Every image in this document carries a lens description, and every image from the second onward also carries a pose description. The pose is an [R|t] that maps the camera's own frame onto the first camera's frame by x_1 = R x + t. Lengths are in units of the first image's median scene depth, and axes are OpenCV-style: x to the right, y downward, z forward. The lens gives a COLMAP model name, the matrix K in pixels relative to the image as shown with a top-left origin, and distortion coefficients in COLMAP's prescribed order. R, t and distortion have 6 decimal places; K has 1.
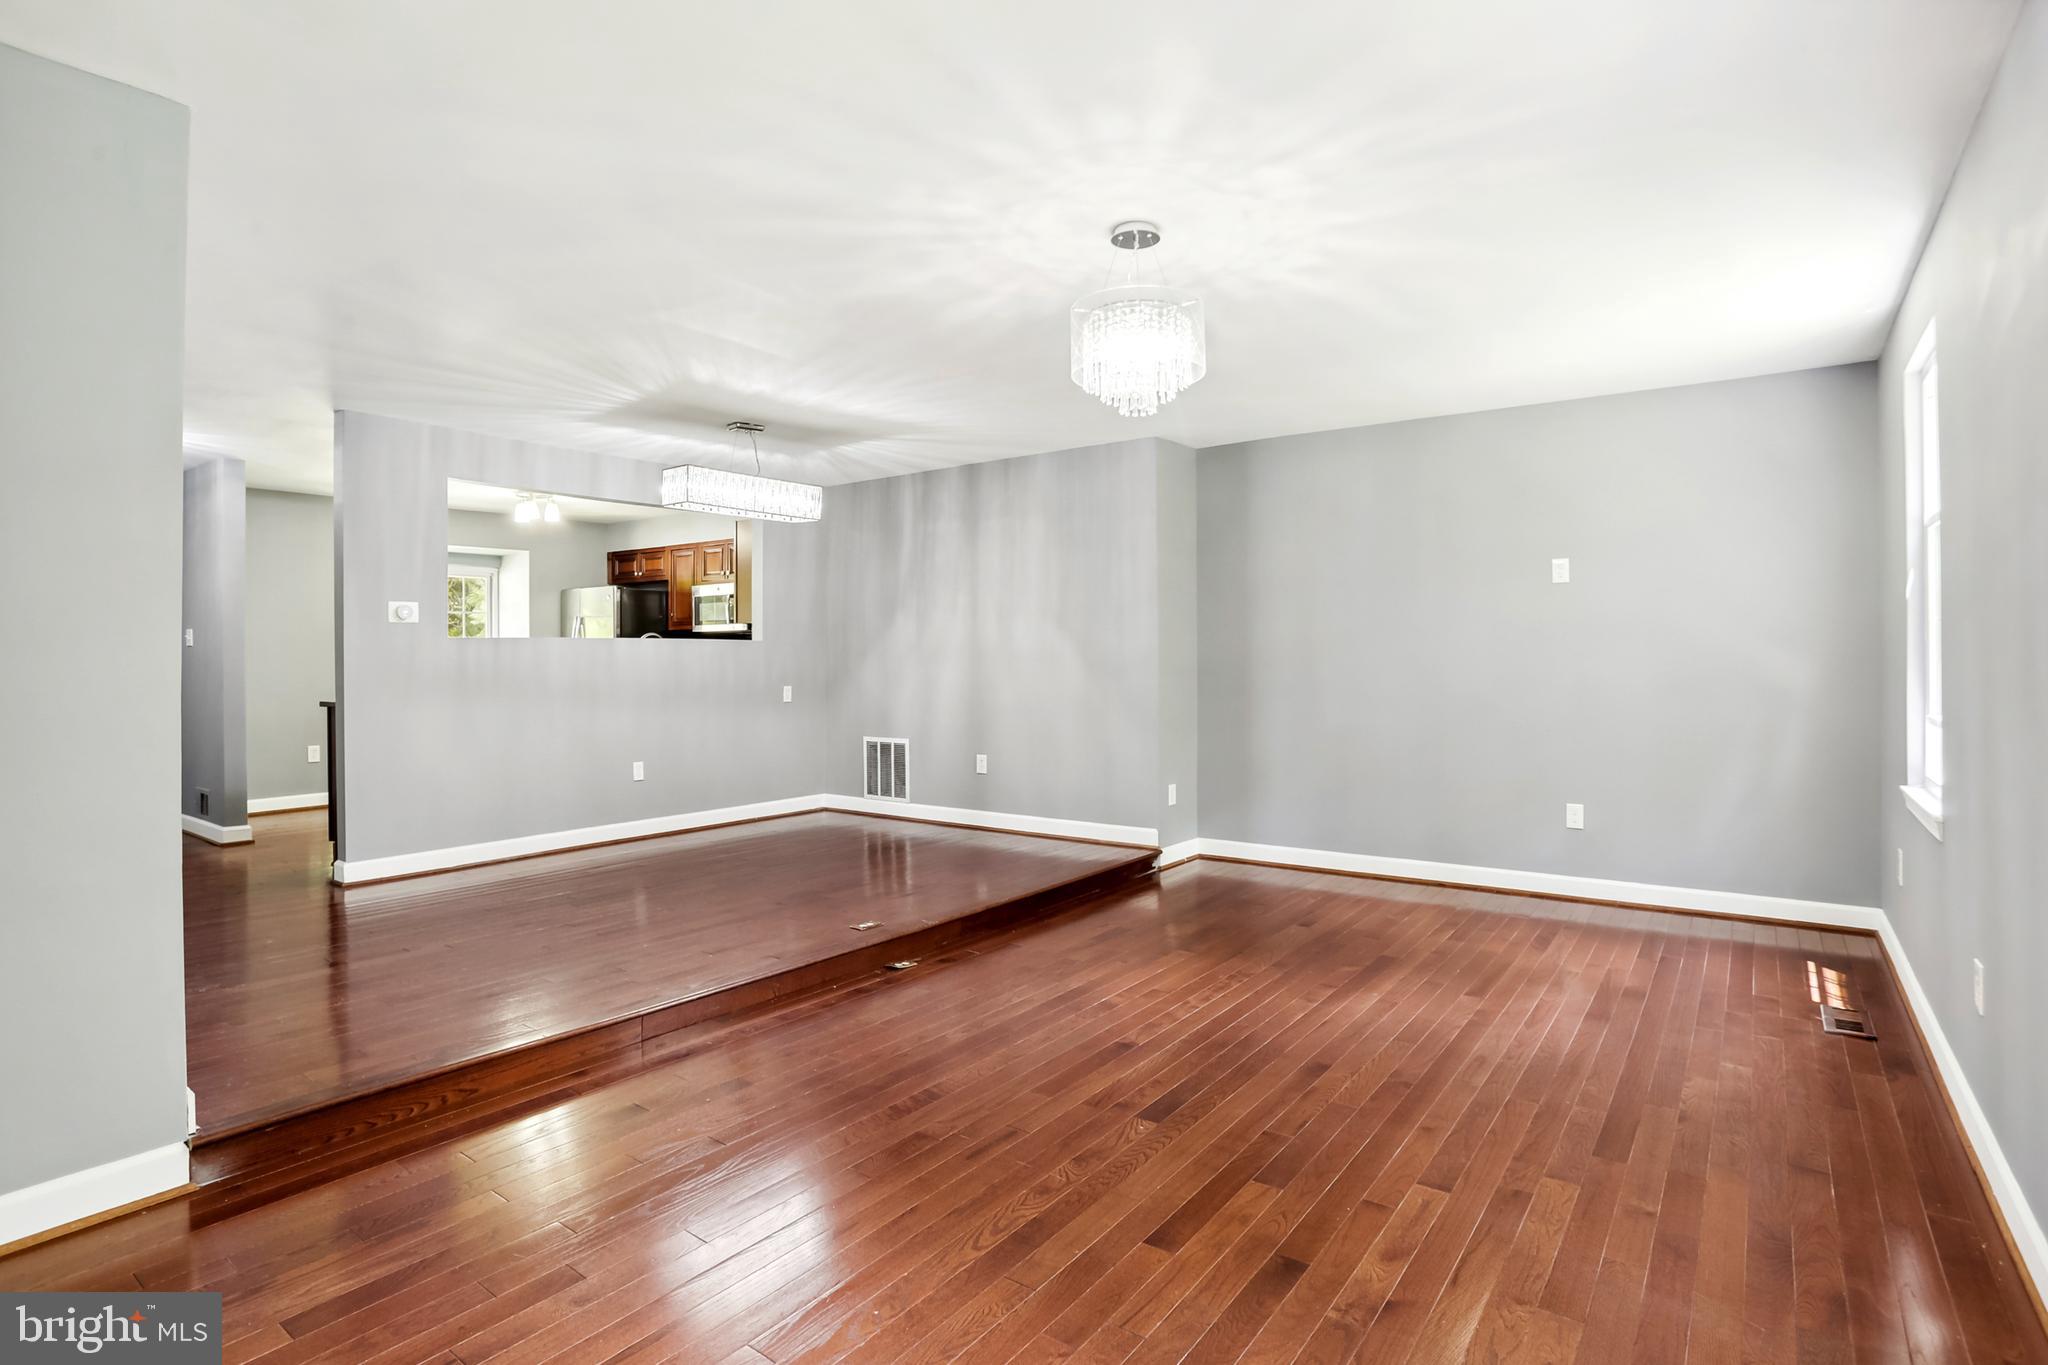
lens RADIAL K [[1026.3, 0, 1025.5], [0, 1026.3, 661.5], [0, 0, 1]] dist [-0.076642, 0.034472]
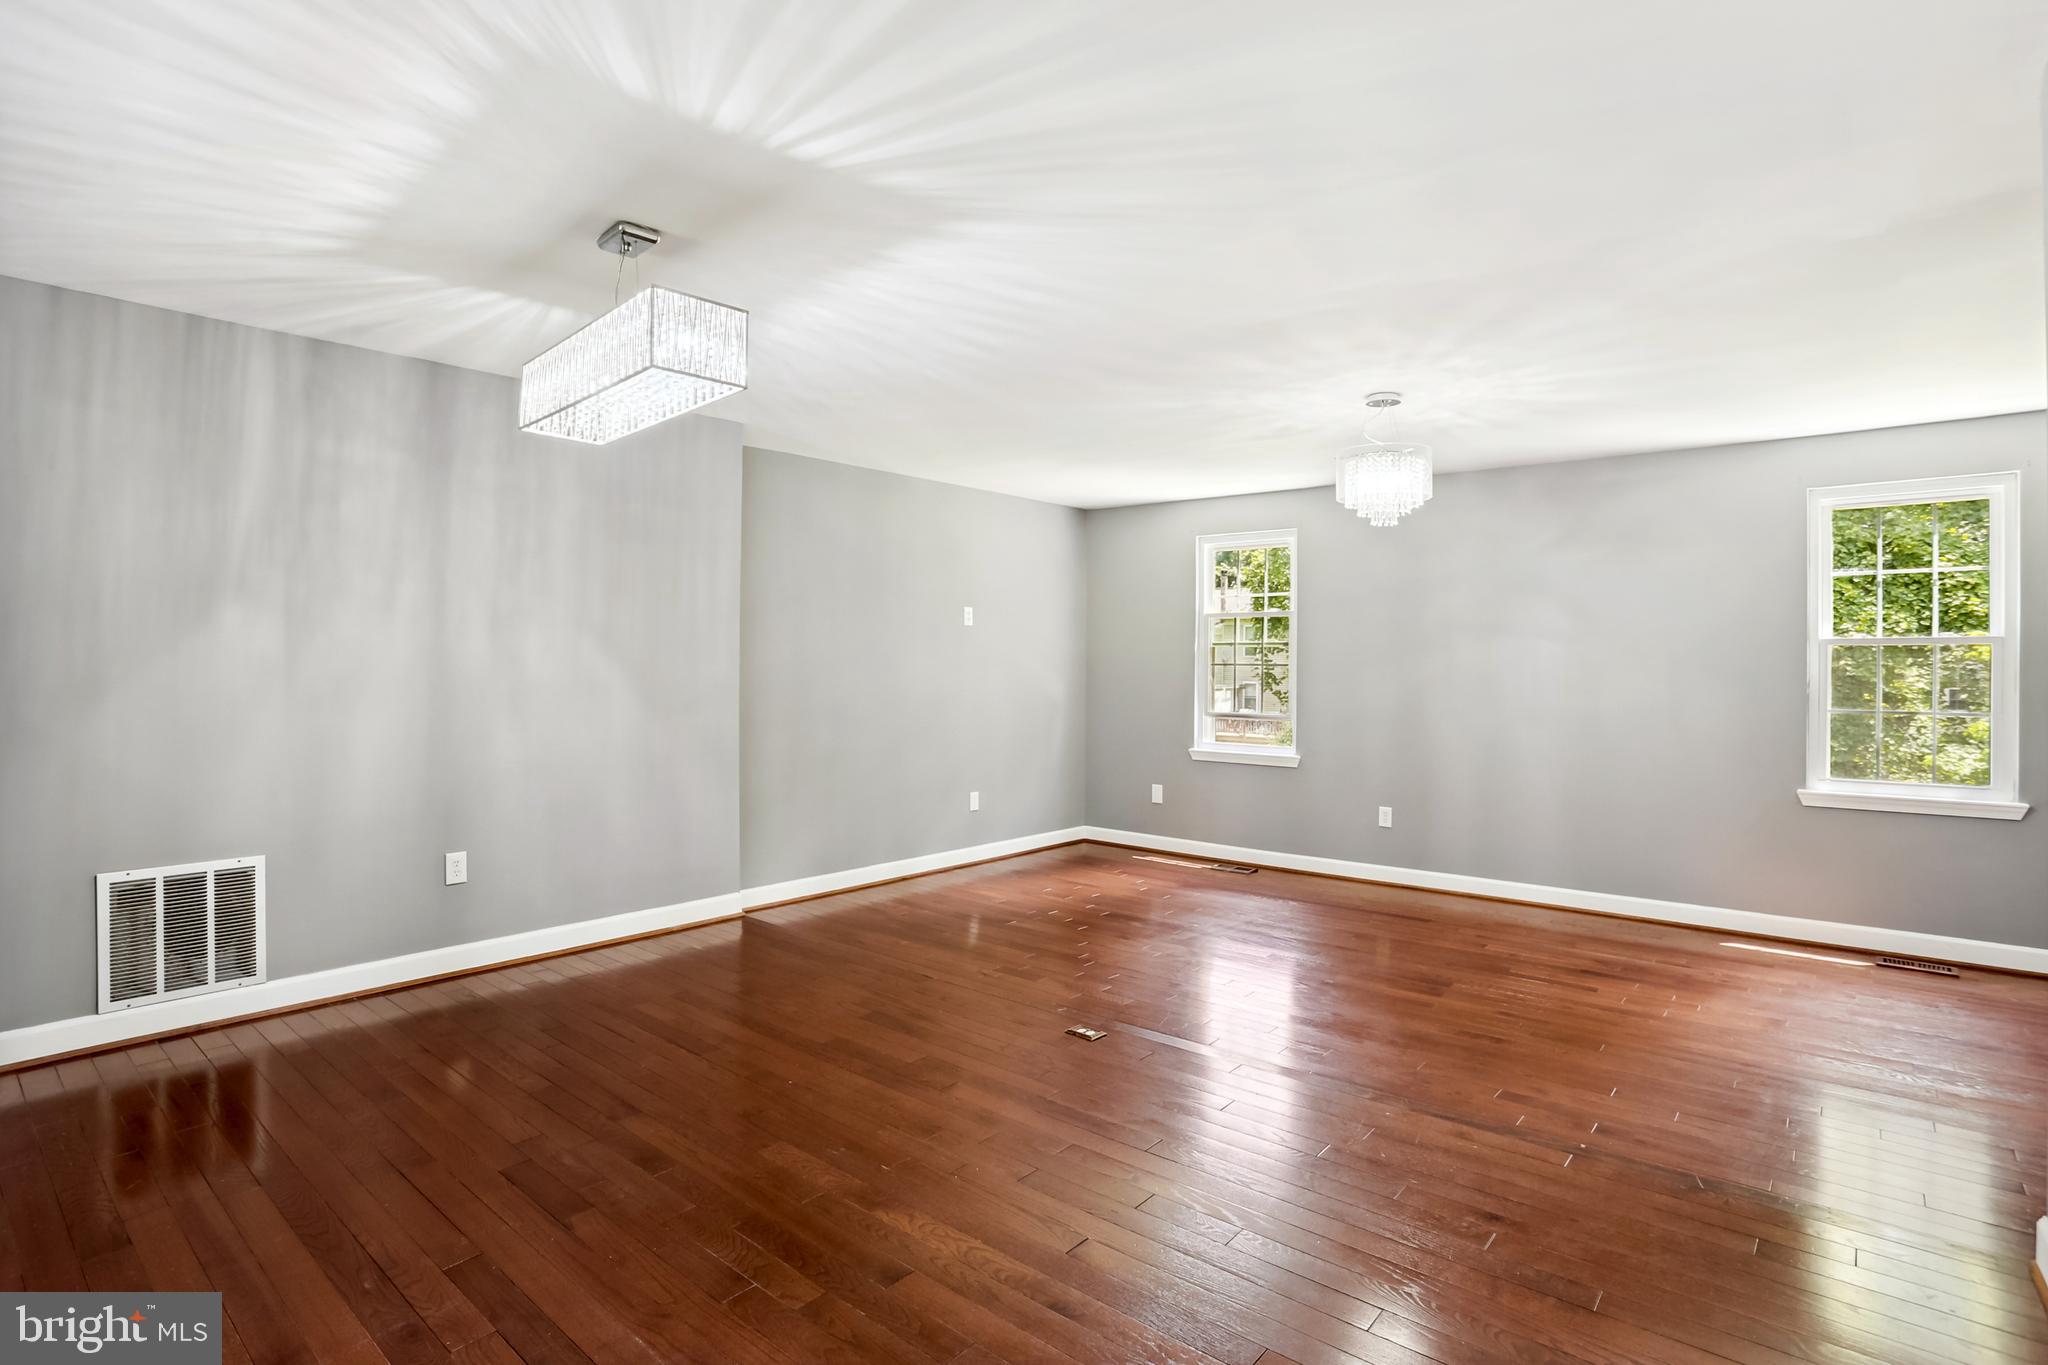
lens RADIAL K [[1026.3, 0, 1025.5], [0, 1026.3, 661.5], [0, 0, 1]] dist [-0.076642, 0.034472]
pose [[0.068611, 0.004949, 0.997631, -0.688665], [-0.001820, 0.999987, -0.004836, -0.021076], [-0.997642, -0.001484, 0.068619, 0.712911]]
